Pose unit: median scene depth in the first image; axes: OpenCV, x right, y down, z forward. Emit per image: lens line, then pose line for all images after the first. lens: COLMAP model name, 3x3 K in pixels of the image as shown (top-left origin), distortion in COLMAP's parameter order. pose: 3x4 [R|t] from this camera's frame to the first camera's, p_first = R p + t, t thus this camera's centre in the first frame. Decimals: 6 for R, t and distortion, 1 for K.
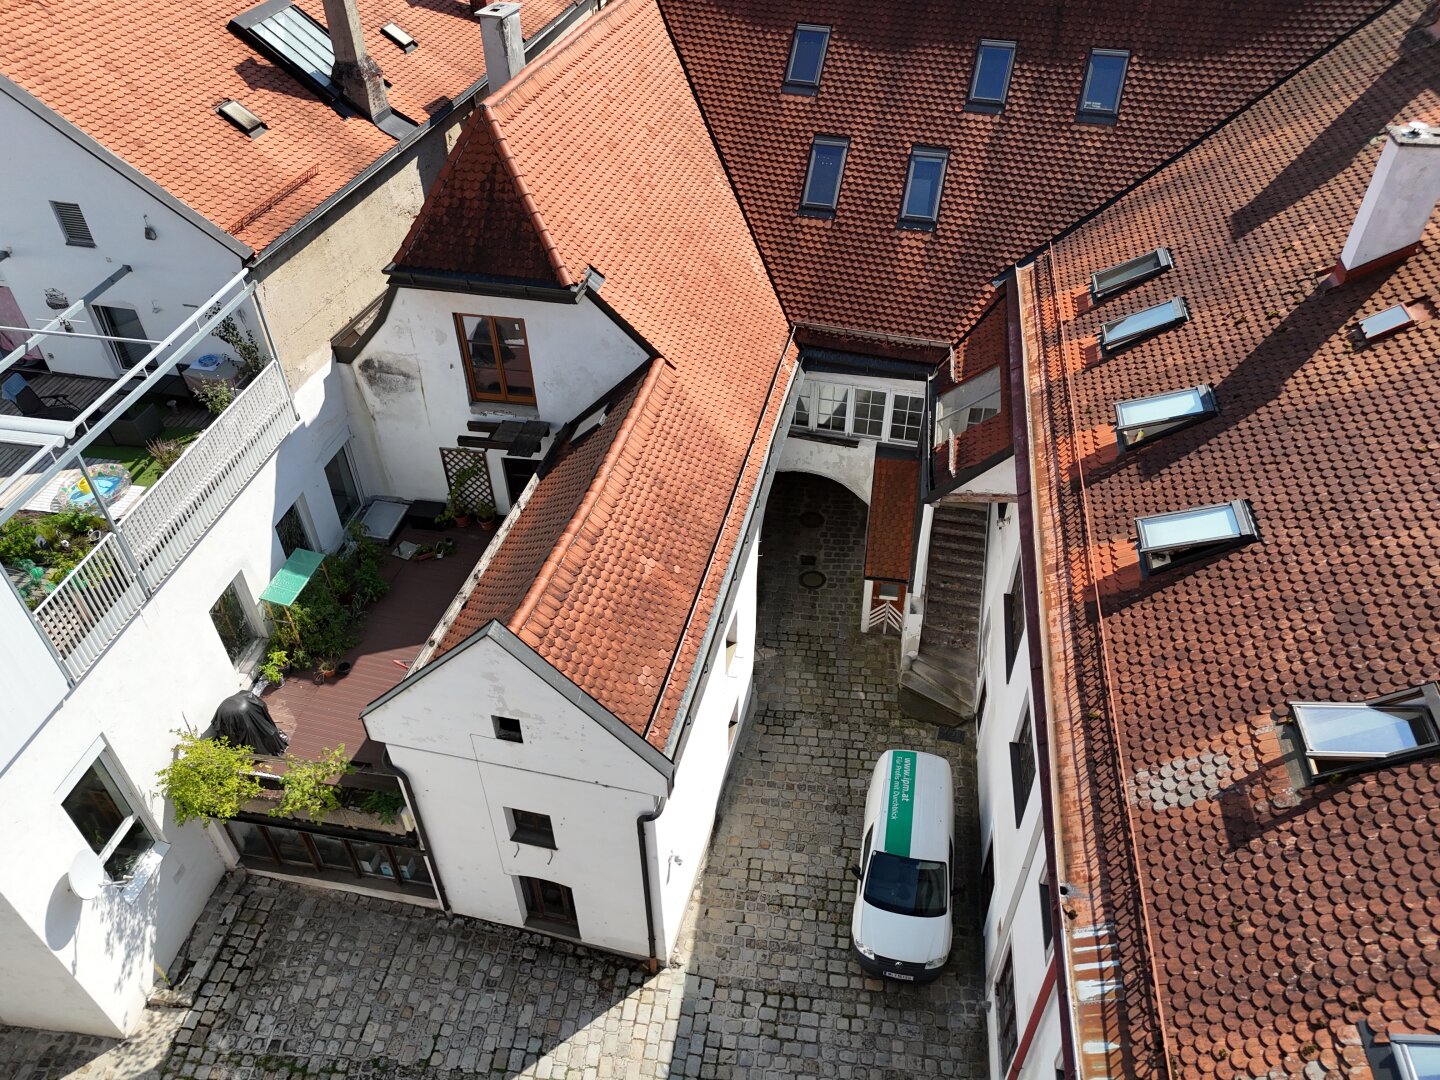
lens RADIAL K [[1058.9, 0, 713.8], [0, 1058.9, 543.9], [0, 0, 1]] dist [0.058864, -0.033720]
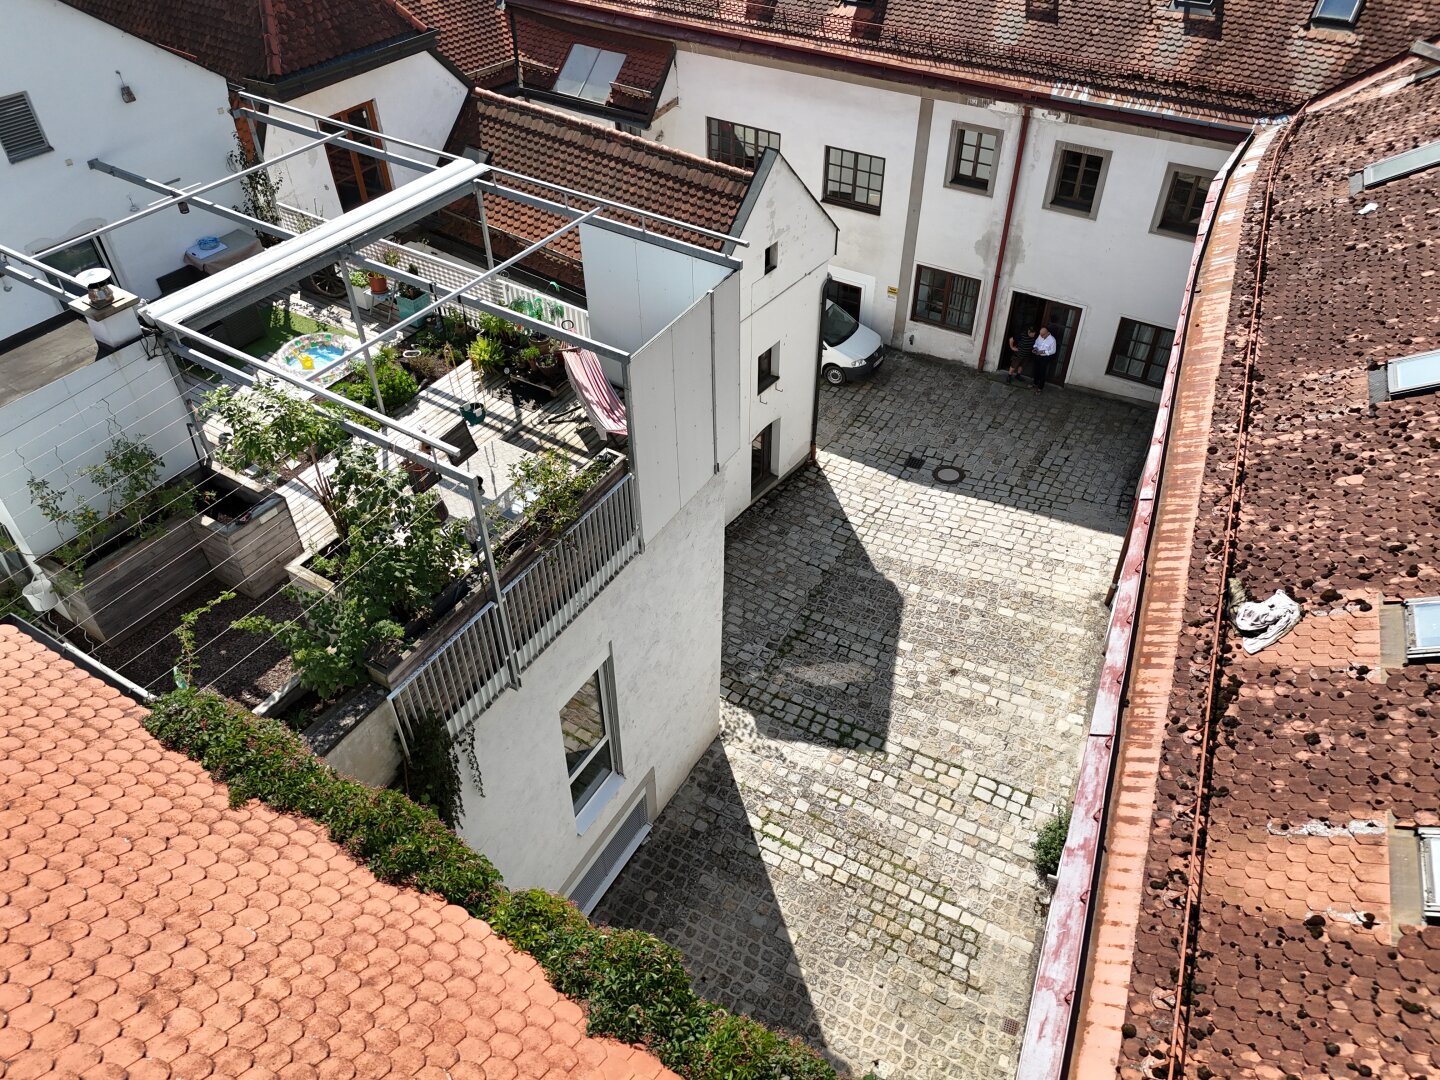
lens RADIAL K [[1058.9, 0, 715.8], [0, 1058.9, 547.5], [0, 0, 1]] dist [0.058864, -0.033720]
pose [[0.390197, -0.609384, 0.690216, -0.879635], [0.609461, 0.732846, 0.302478, -0.003641], [-0.690148, 0.302633, 0.657350, 0.182257]]
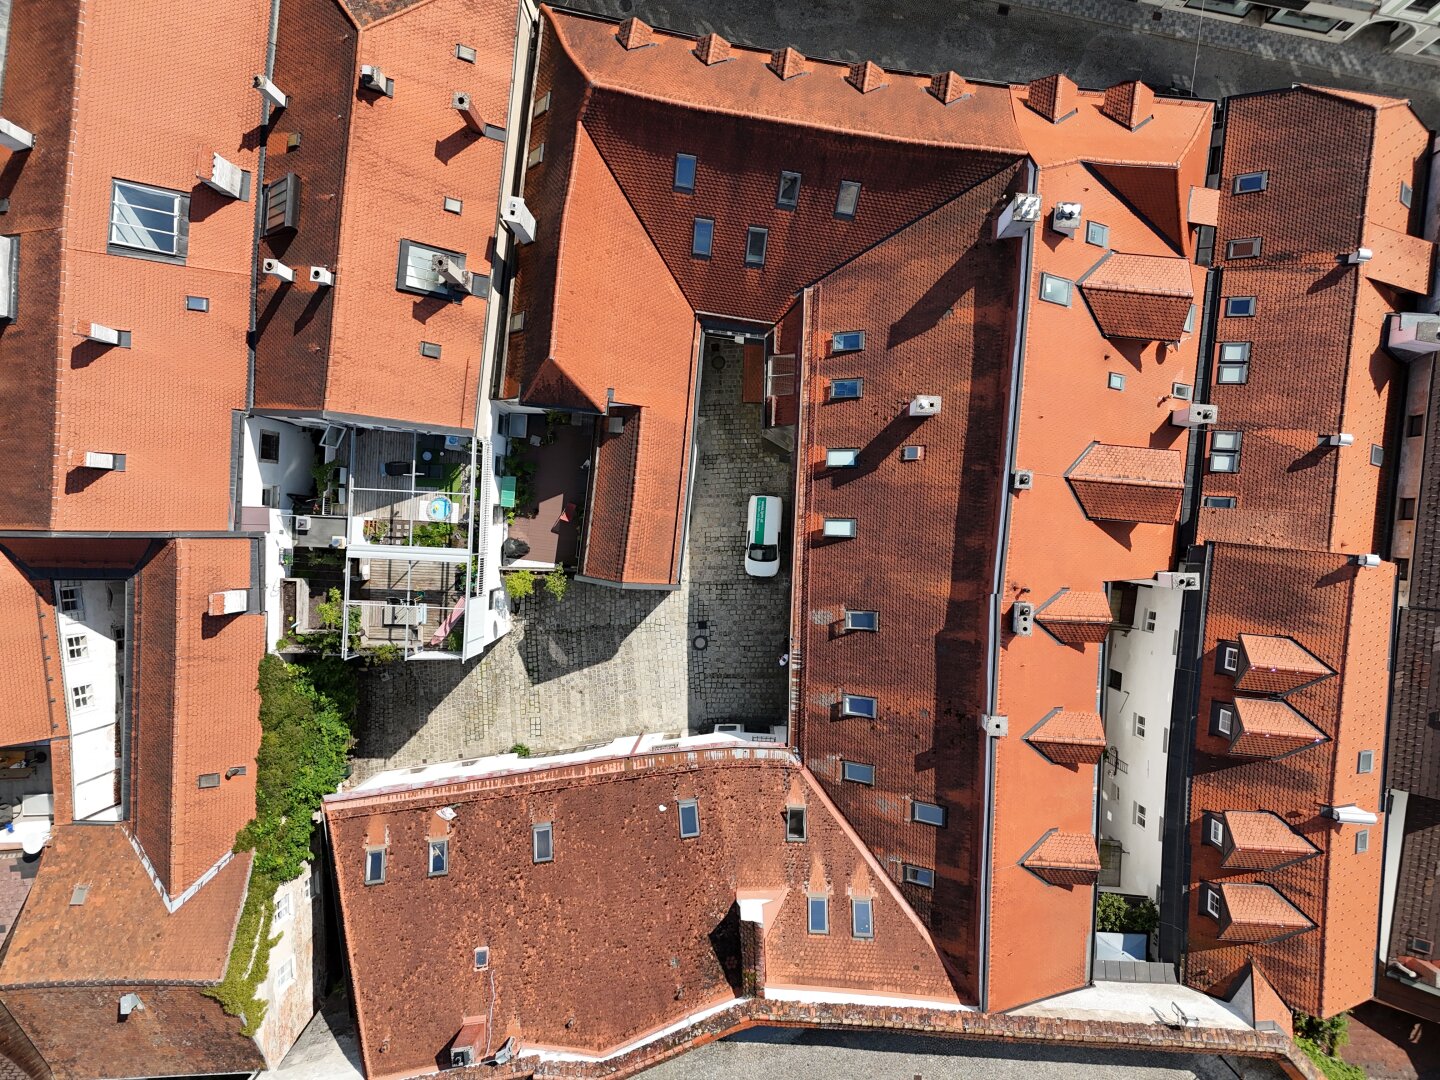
lens RADIAL K [[1058.9, 0, 722.3], [0, 1058.9, 538.1], [0, 0, 1]] dist [0.058864, -0.033720]
pose [[0.989957, -0.141276, -0.005150, 0.075399], [0.095376, 0.640548, 0.761973, -1.448679], [-0.104350, -0.754811, 0.647589, -0.598359]]
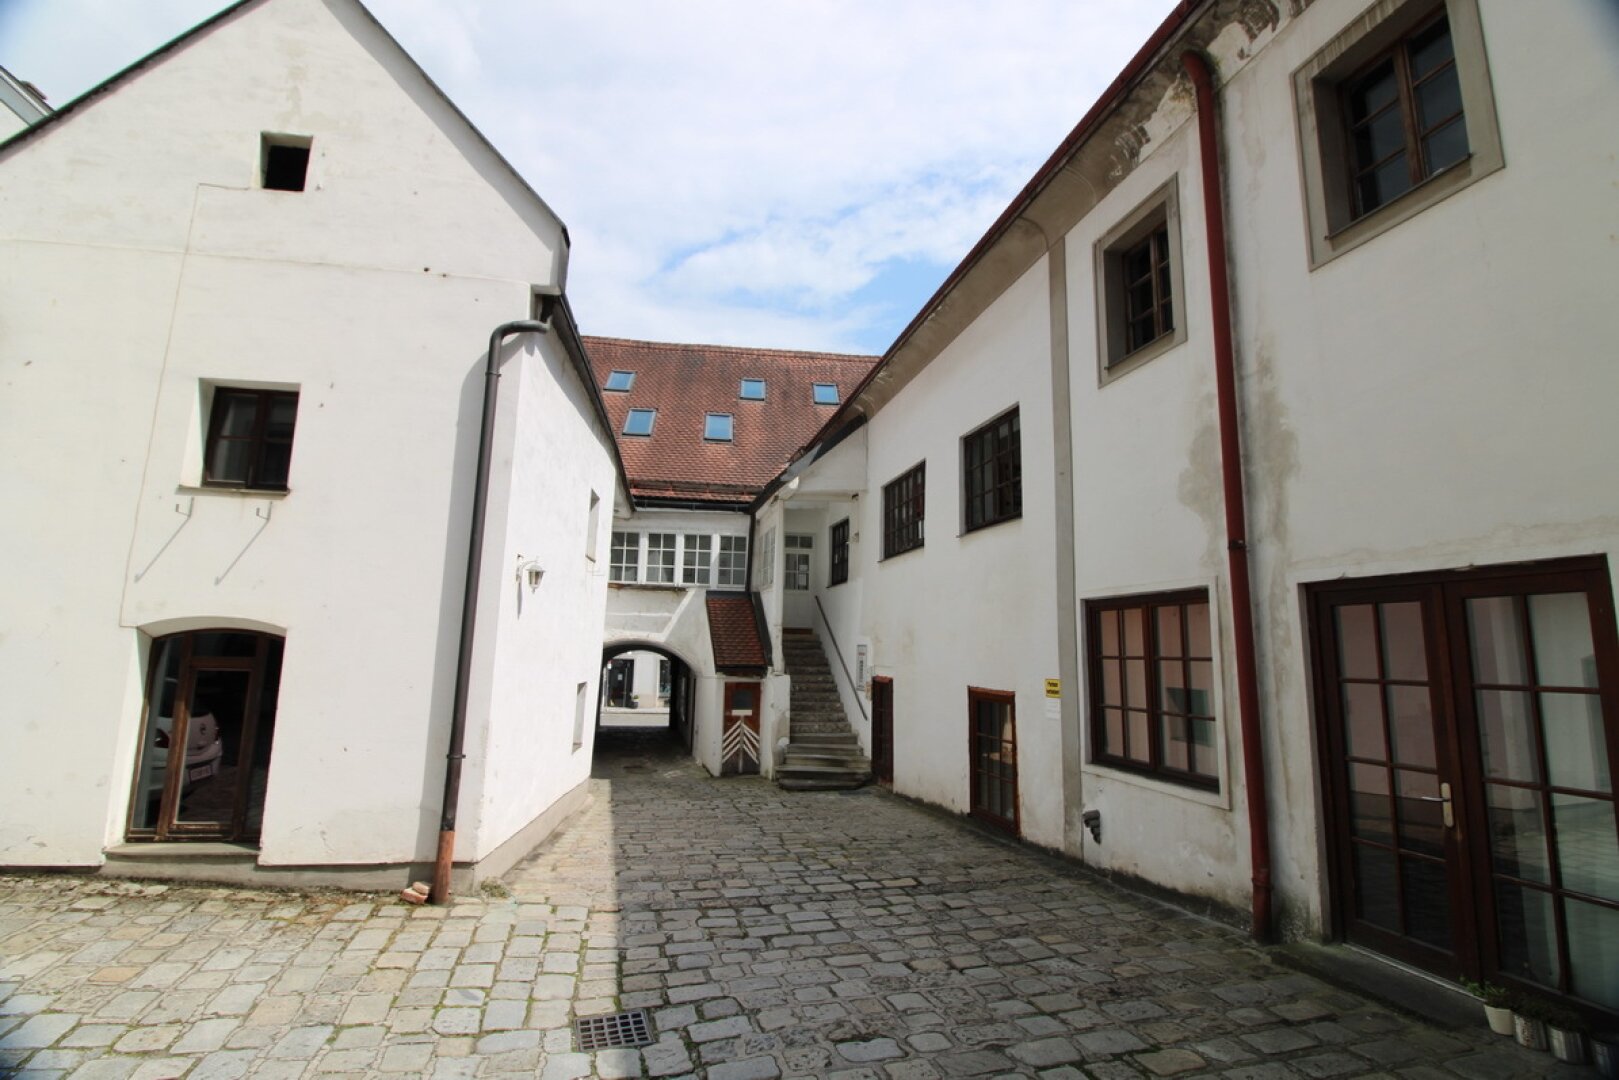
lens RADIAL K [[752.8, 0, 812.0], [0, 752.8, 528.6], [0, 0, 1]] dist [-0.002074, -0.007657]
pose [[0.919583, 0.095546, 0.381101, -0.038125], [0.232229, 0.650224, -0.723380, 0.441145], [-0.316917, 0.753710, 0.575747, 0.527824]]
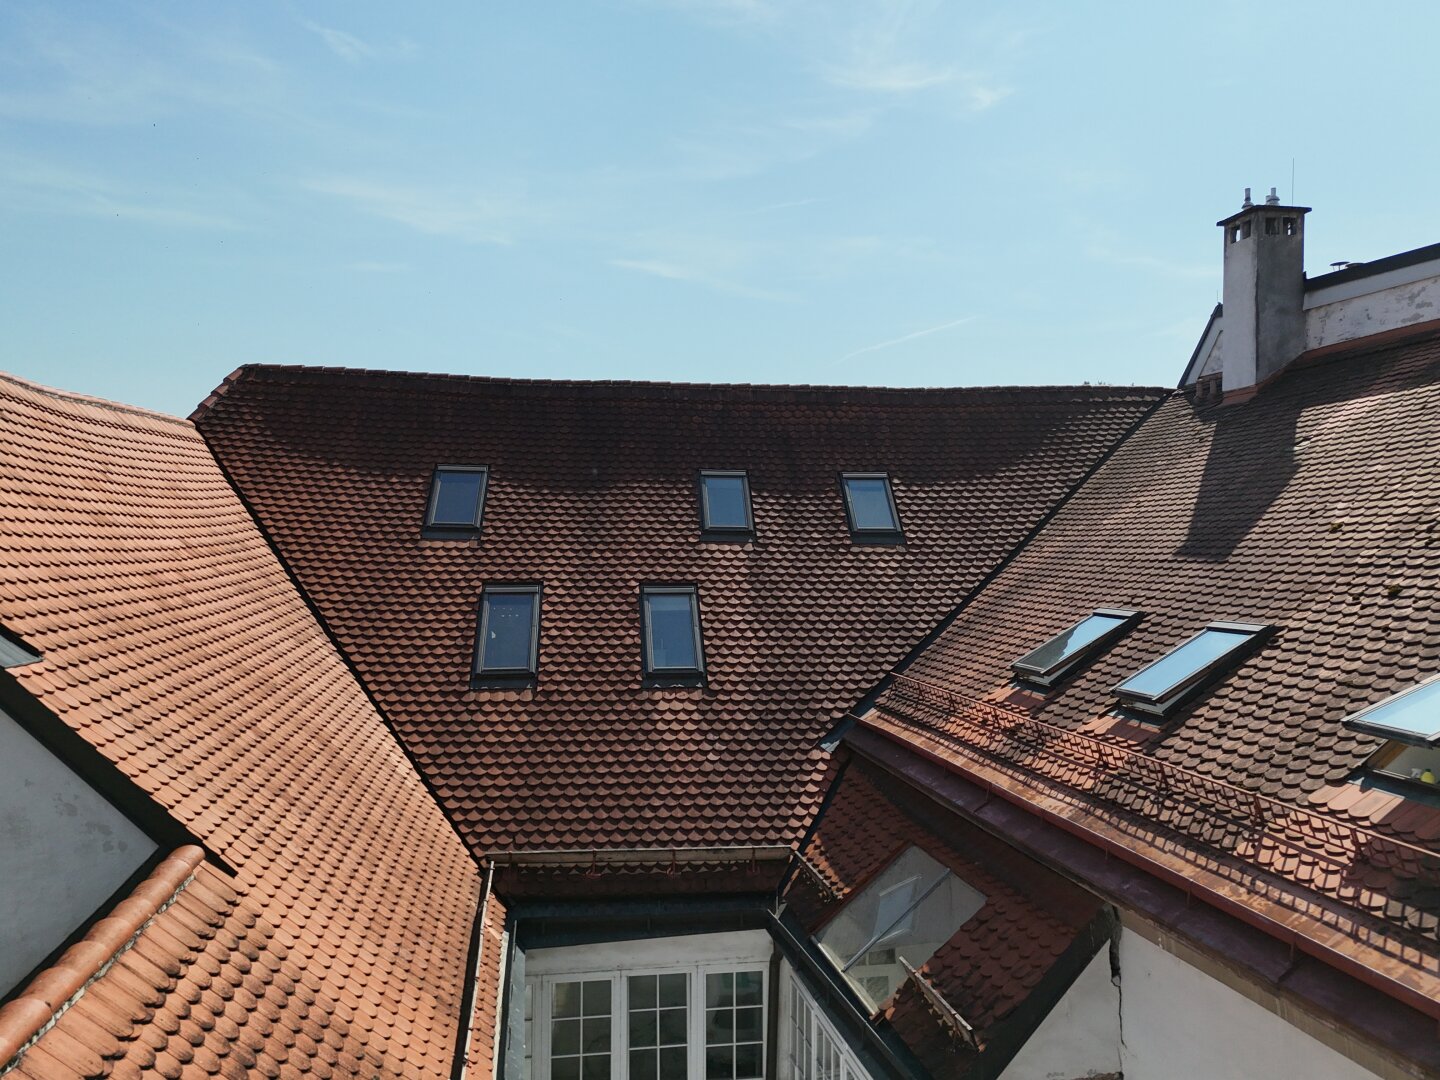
lens RADIAL K [[1058.9, 0, 730.7], [0, 1058.9, 519.2], [0, 0, 1]] dist [0.058864, -0.033720]
pose [[0.914581, 0.019926, 0.403911, -0.027013], [0.253150, 0.750678, -0.610244, 0.009080], [-0.315366, 0.660368, 0.681511, 0.518733]]
